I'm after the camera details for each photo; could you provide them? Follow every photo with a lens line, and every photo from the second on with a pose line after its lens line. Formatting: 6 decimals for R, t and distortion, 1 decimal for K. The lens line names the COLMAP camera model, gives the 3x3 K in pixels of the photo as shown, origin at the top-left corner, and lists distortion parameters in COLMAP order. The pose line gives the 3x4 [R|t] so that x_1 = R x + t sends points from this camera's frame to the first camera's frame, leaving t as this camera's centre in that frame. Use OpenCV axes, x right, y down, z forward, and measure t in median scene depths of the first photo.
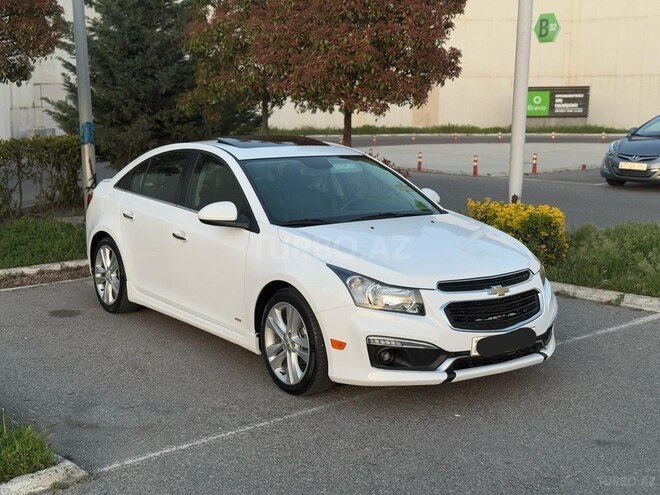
lens RADIAL K [[925.2, 0, 327.9], [0, 925.2, 248.4], [0, 0, 1]] dist [0.124118, 0.000000]
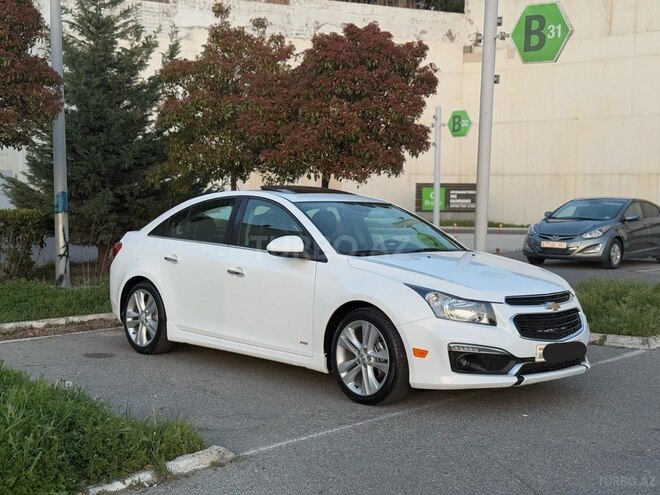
lens RADIAL K [[925.2, 0, 328.3], [0, 925.2, 247.3], [0, 0, 1]] dist [0.124118, 0.000000]
pose [[0.991431, 0.004484, 0.130558, -0.170454], [0.009769, 0.994067, -0.108325, 0.067155], [-0.130269, 0.108673, 0.985505, -0.074625]]
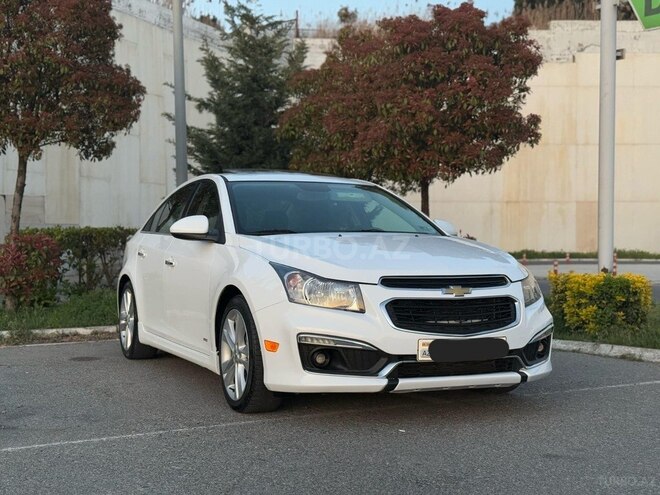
lens RADIAL K [[925.2, 0, 330.7], [0, 925.2, 247.0], [0, 0, 1]] dist [0.124118, 0.000000]
pose [[0.980879, -0.003785, -0.194583, 0.167879], [-0.026561, 0.987853, -0.153107, 0.100213], [0.192799, 0.155348, 0.968863, 0.084972]]
